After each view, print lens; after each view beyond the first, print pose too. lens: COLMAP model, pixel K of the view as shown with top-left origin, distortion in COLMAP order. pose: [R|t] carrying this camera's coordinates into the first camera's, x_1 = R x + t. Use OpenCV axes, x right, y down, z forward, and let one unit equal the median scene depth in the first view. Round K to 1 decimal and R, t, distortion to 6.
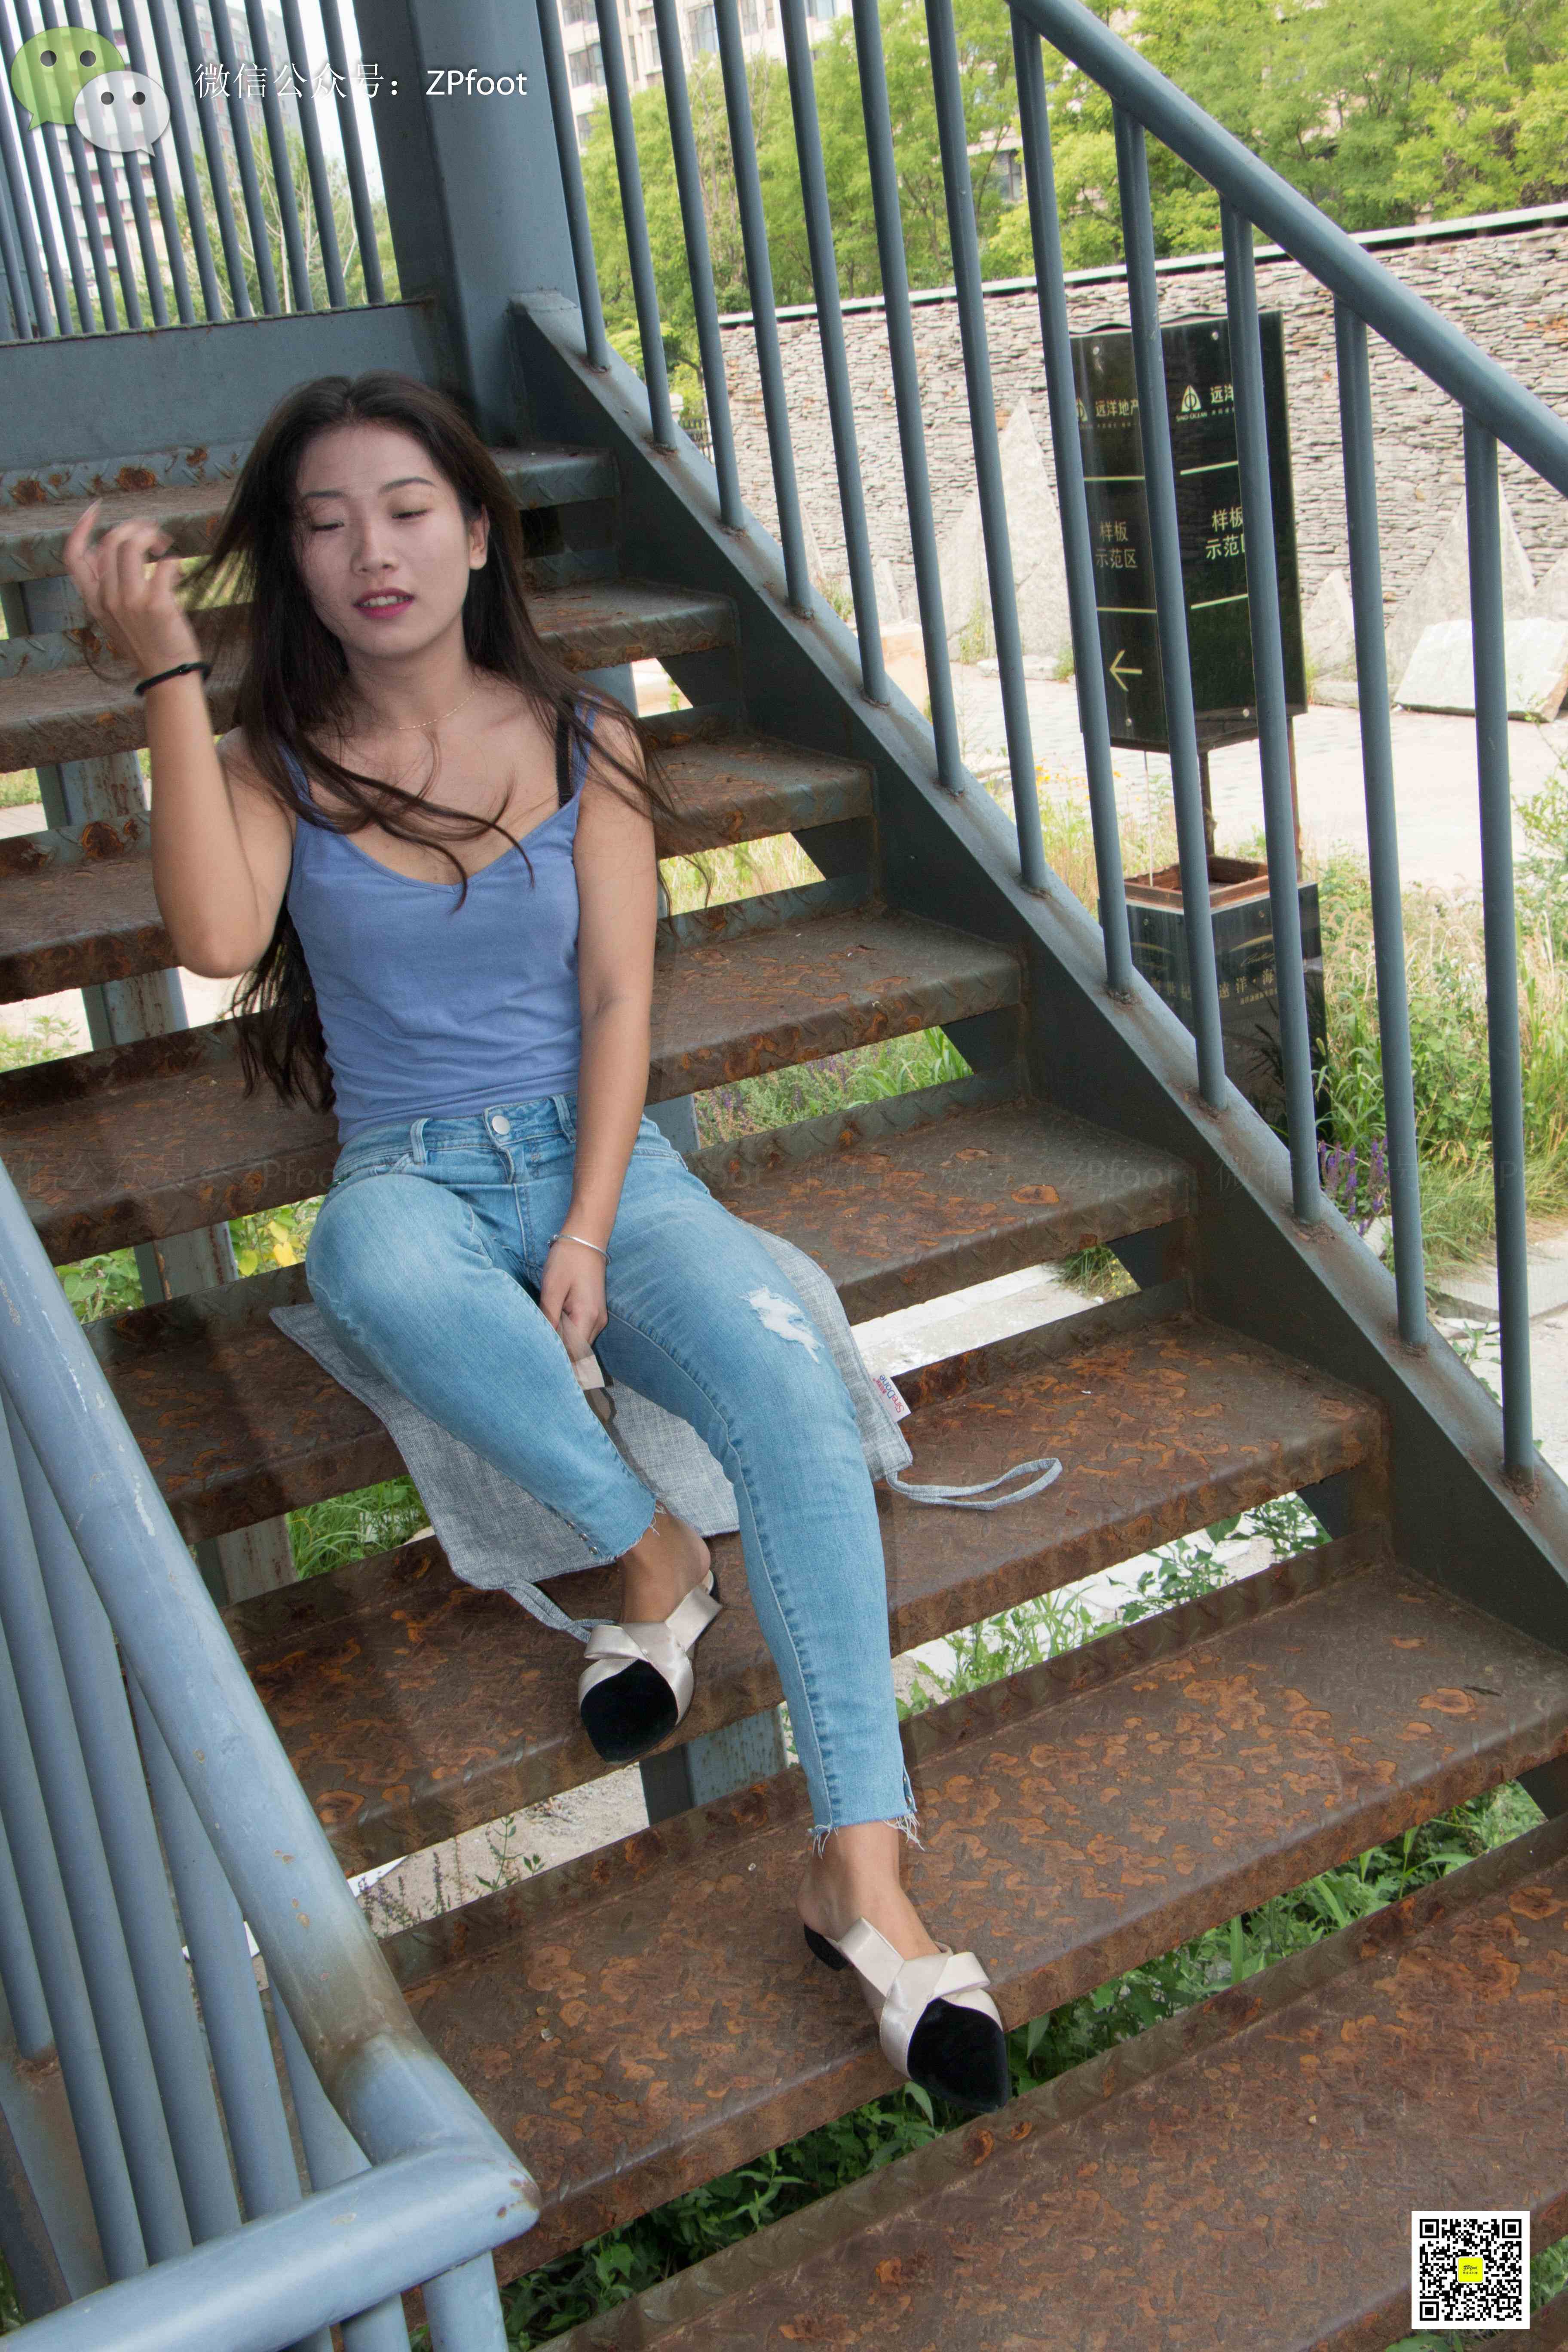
lens RADIAL K [[2613.7, 0, 795.1], [0, 2613.7, 1209.2], [0, 0, 1]] dist [-0.091320, 0.308380]
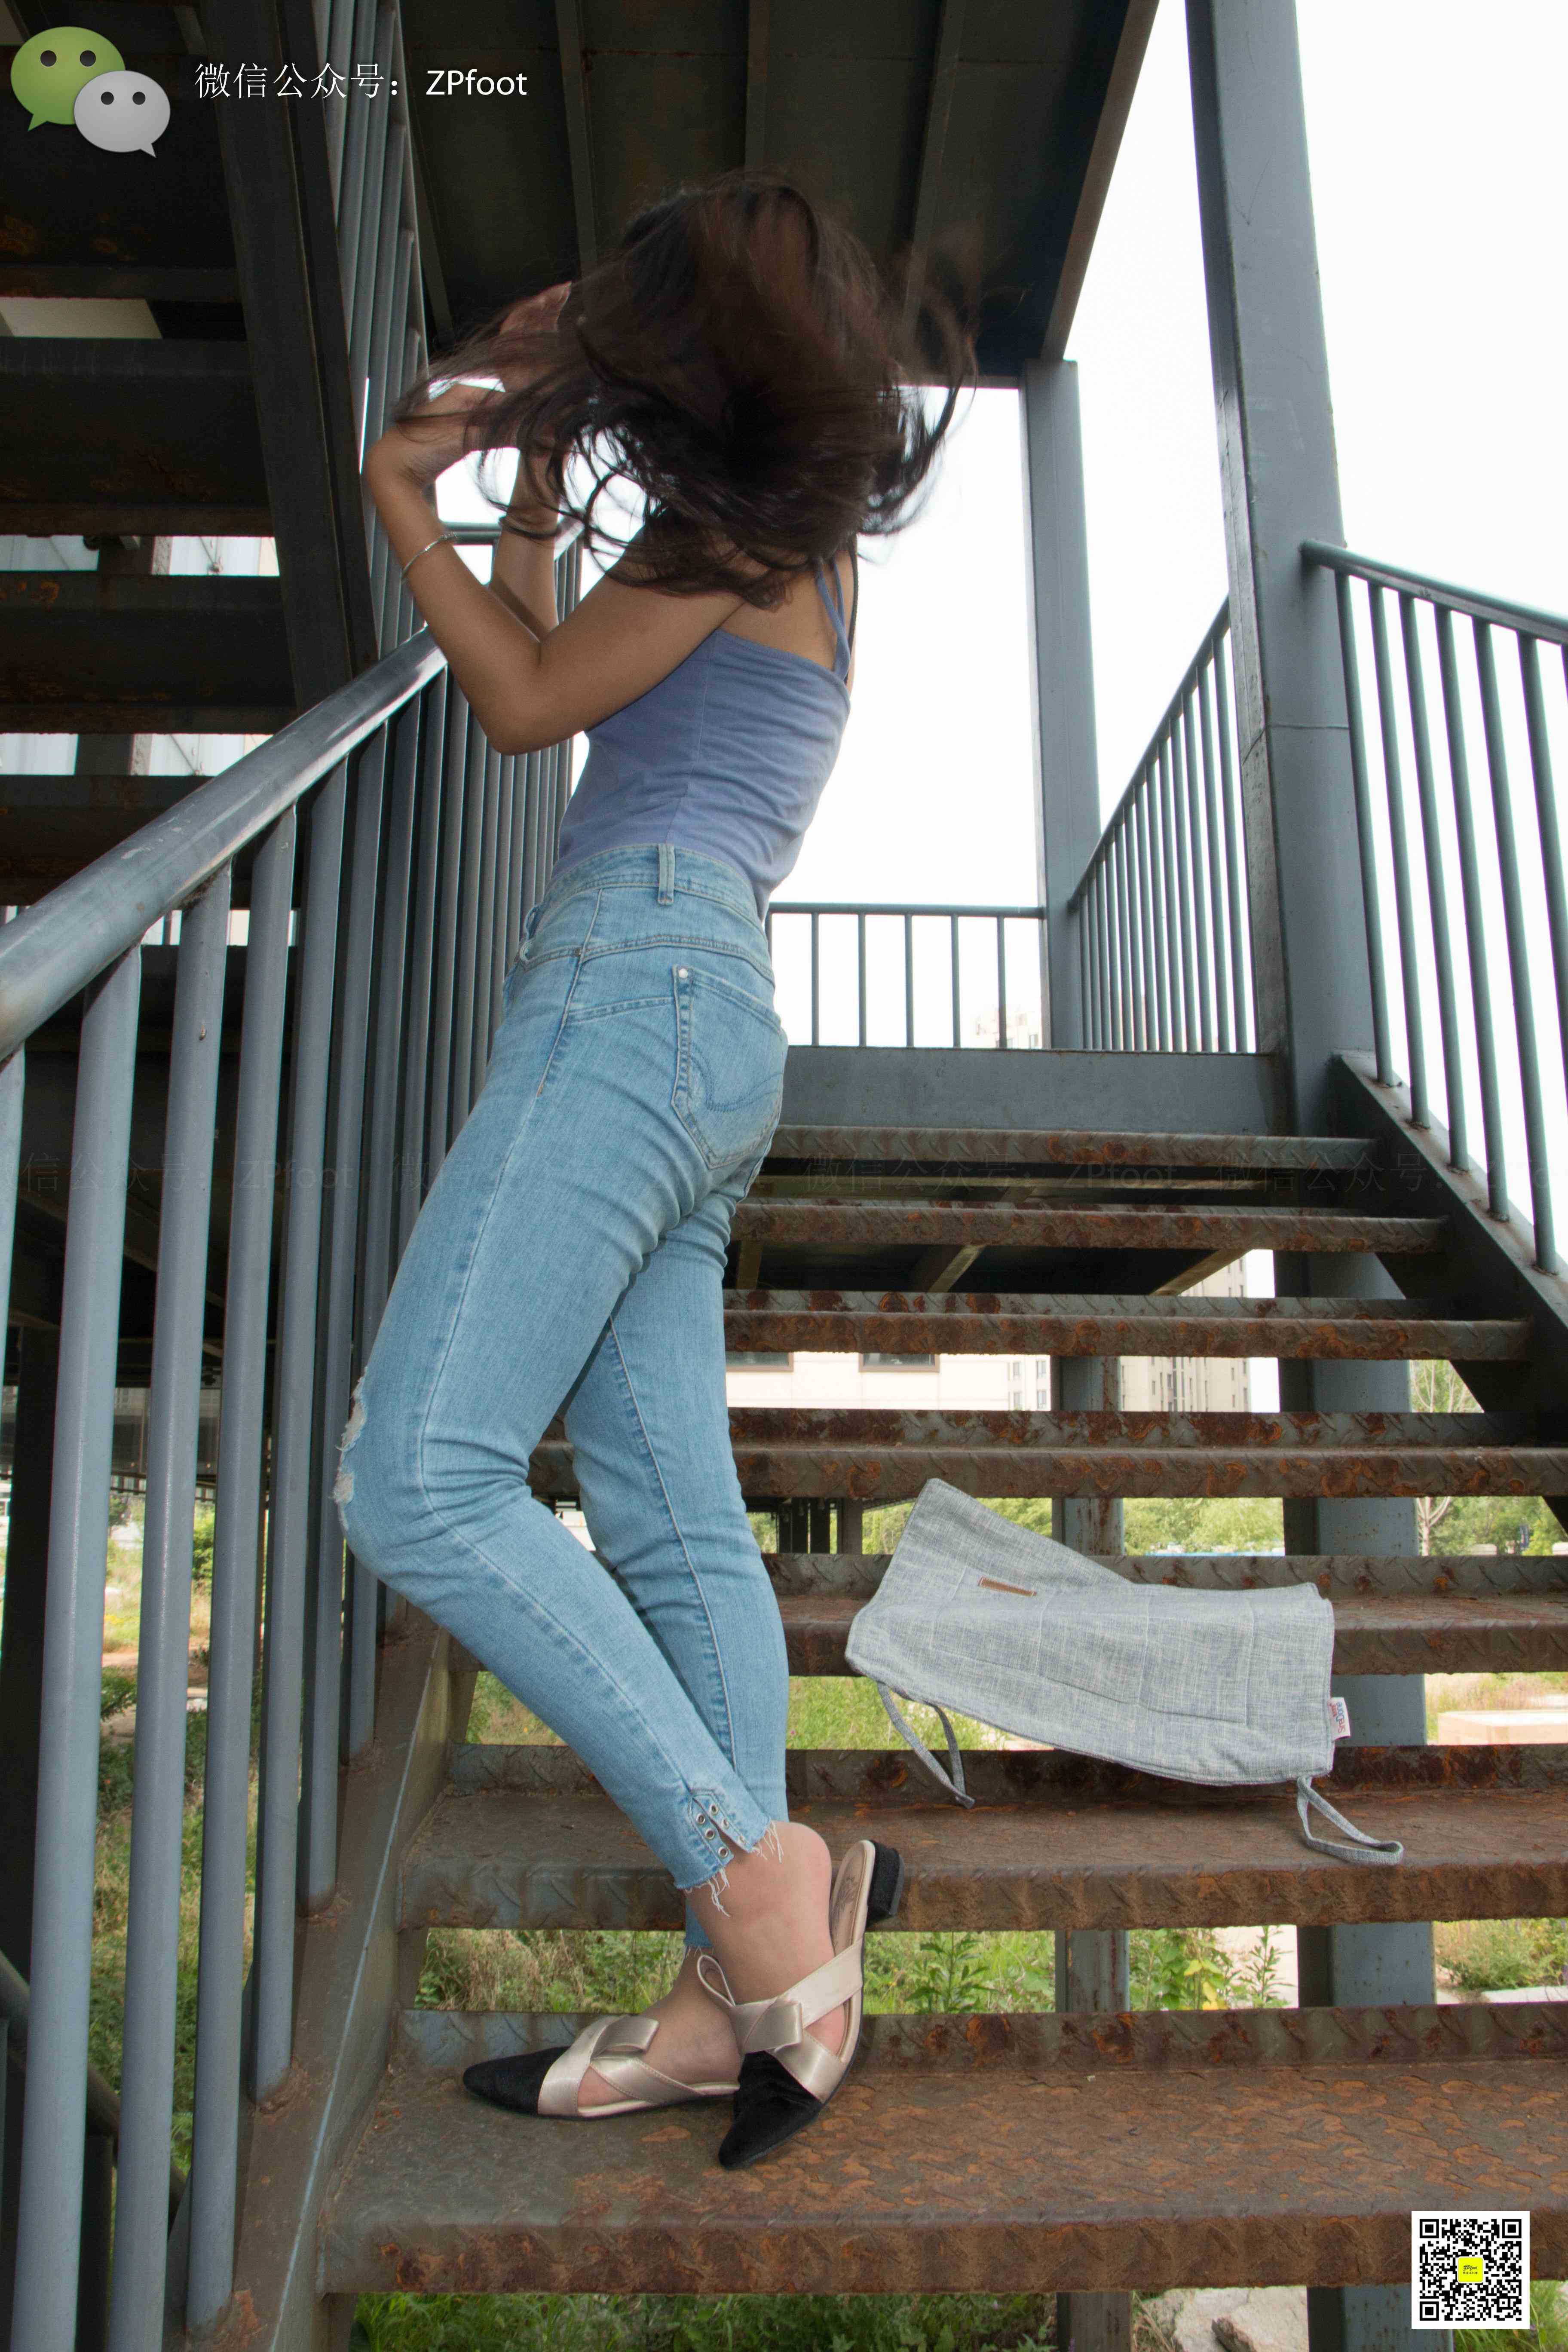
lens RADIAL K [[1904.2, 0, 793.8], [0, 1904.2, 1202.9], [0, 0, 1]] dist [-0.183534, 0.144703]
pose [[0.863213, 0.023788, -0.504279, 0.203644], [-0.254390, 0.883296, -0.393793, 0.242194], [0.436061, 0.468211, 0.768524, 0.270187]]
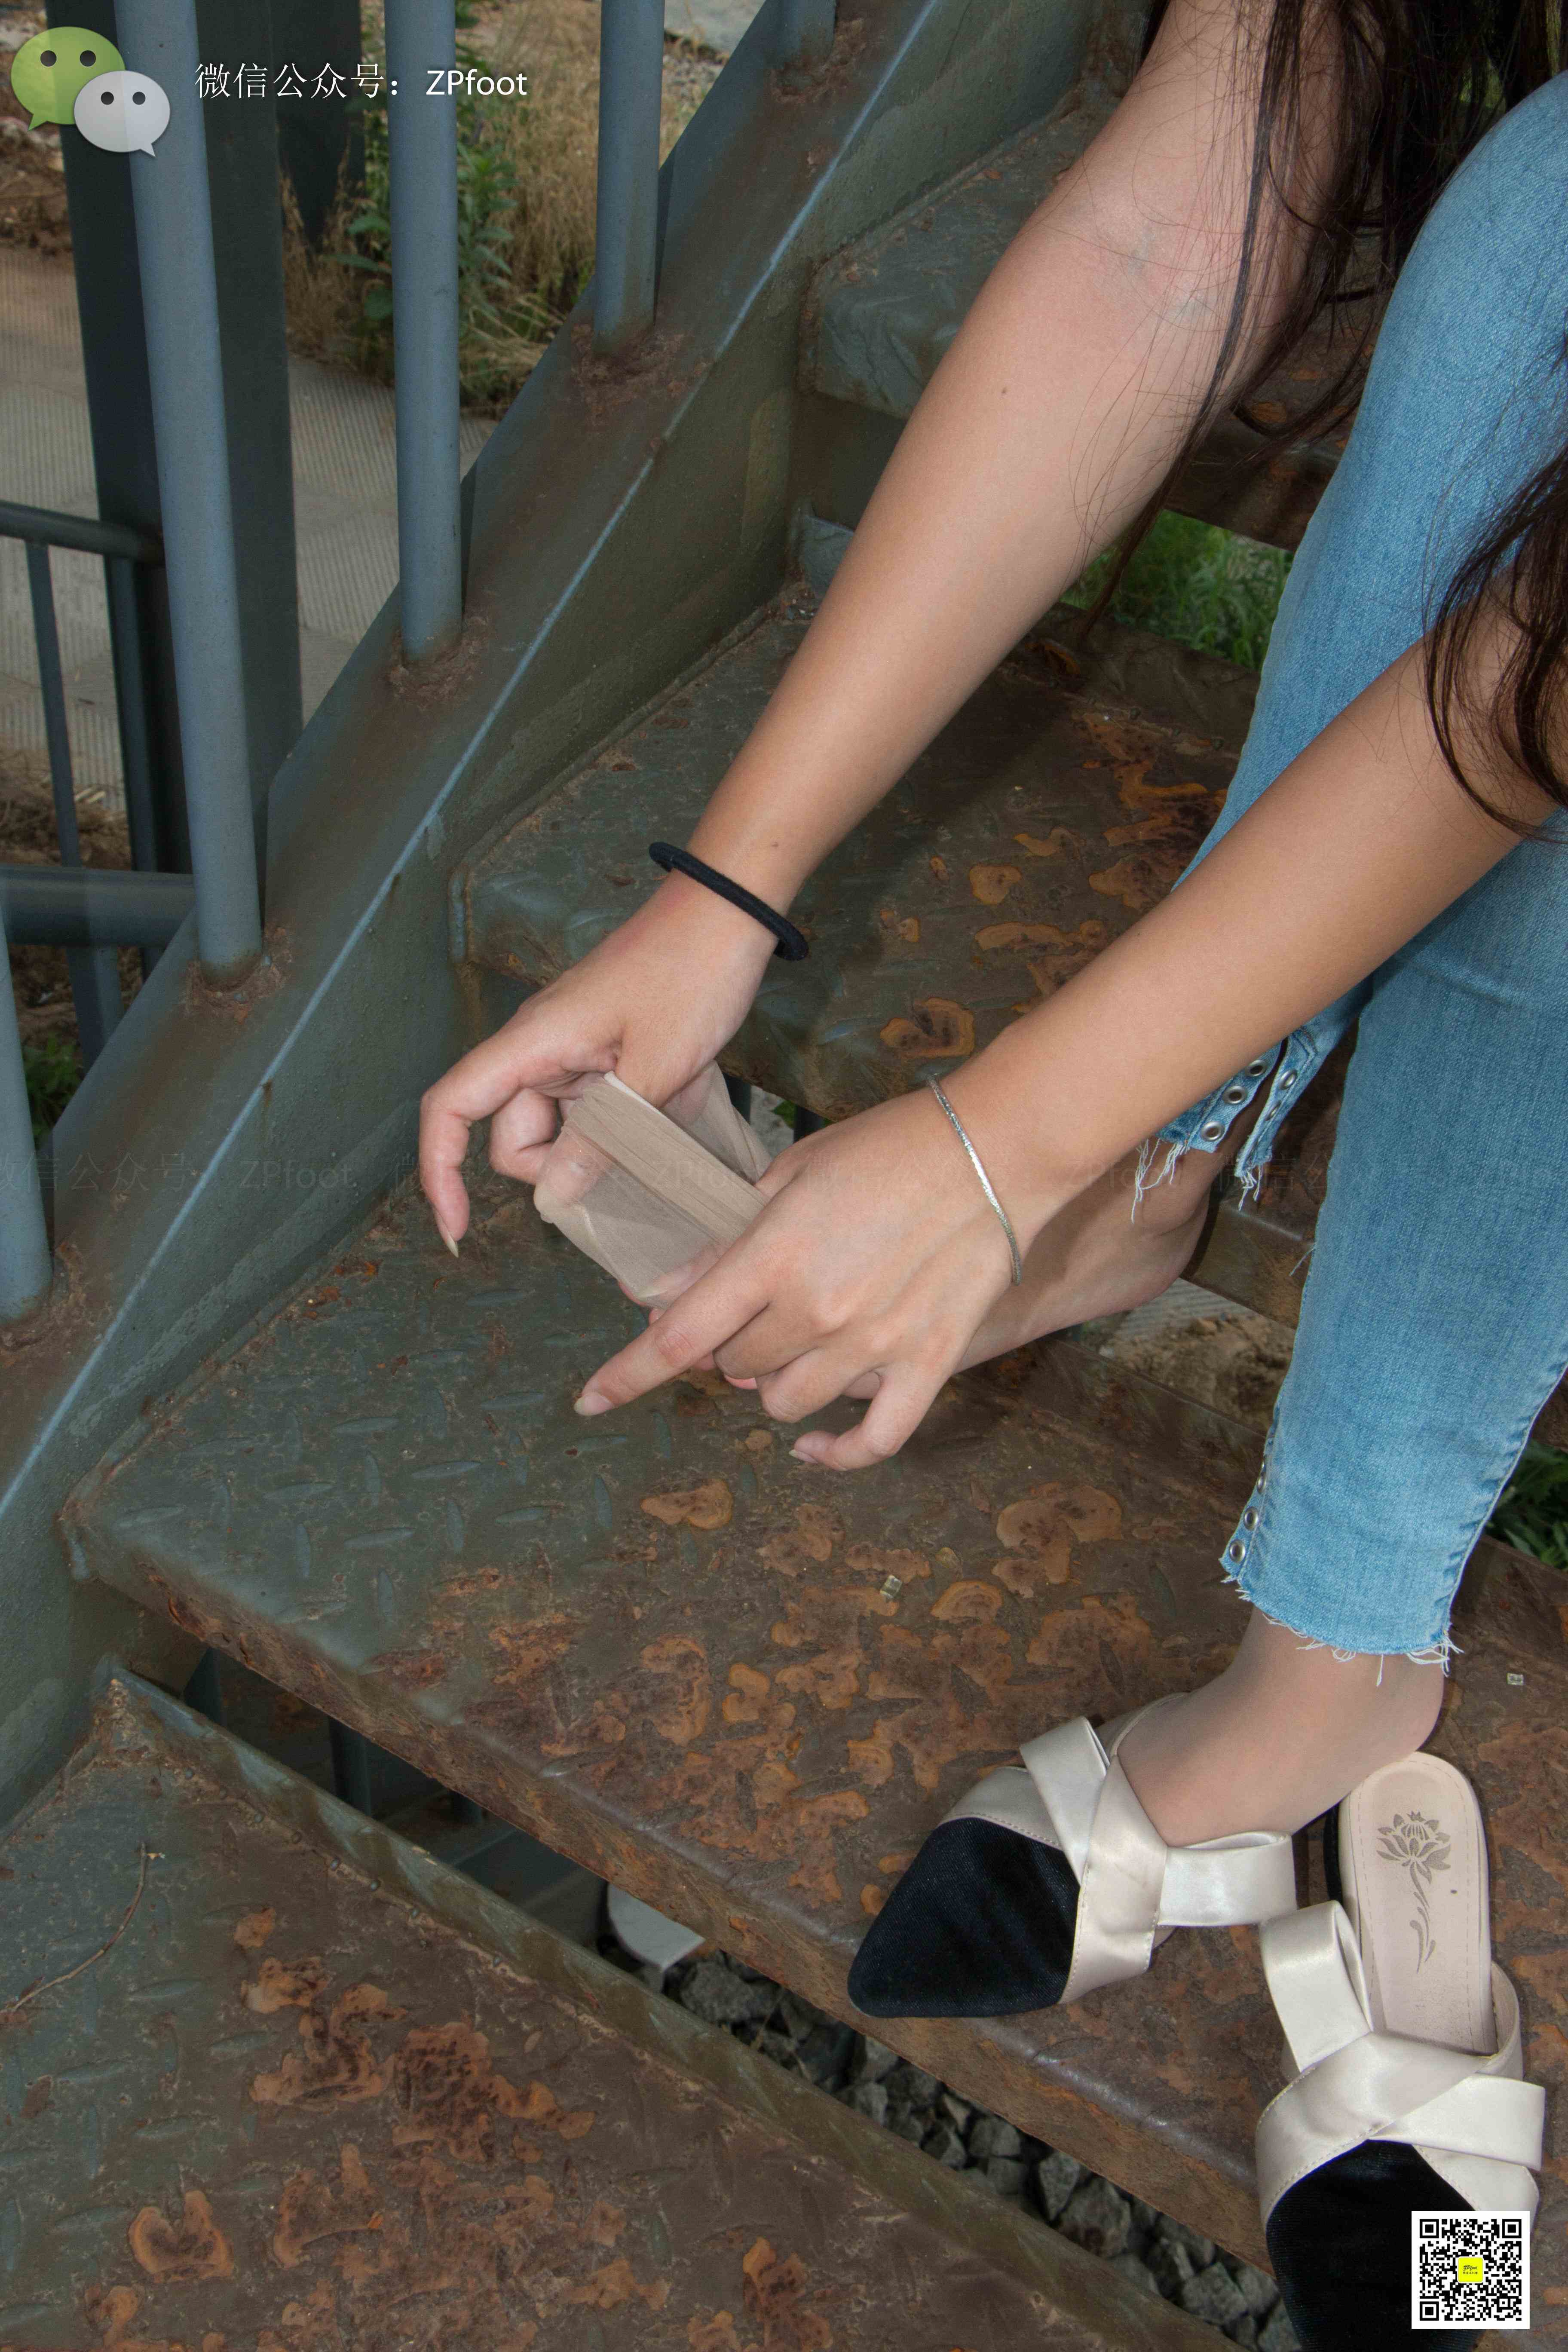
lens RADIAL K [[2707.8, 0, 794.2], [0, 2707.8, 1213.3], [0, 0, 1]] dist [-0.074427, 0.287568]
pose [[0.422742, 0.692709, -0.584331, 0.151322], [-0.401963, 0.721208, 0.564167, -0.048127], [0.812228, -0.003618, 0.583329, 0.553498]]
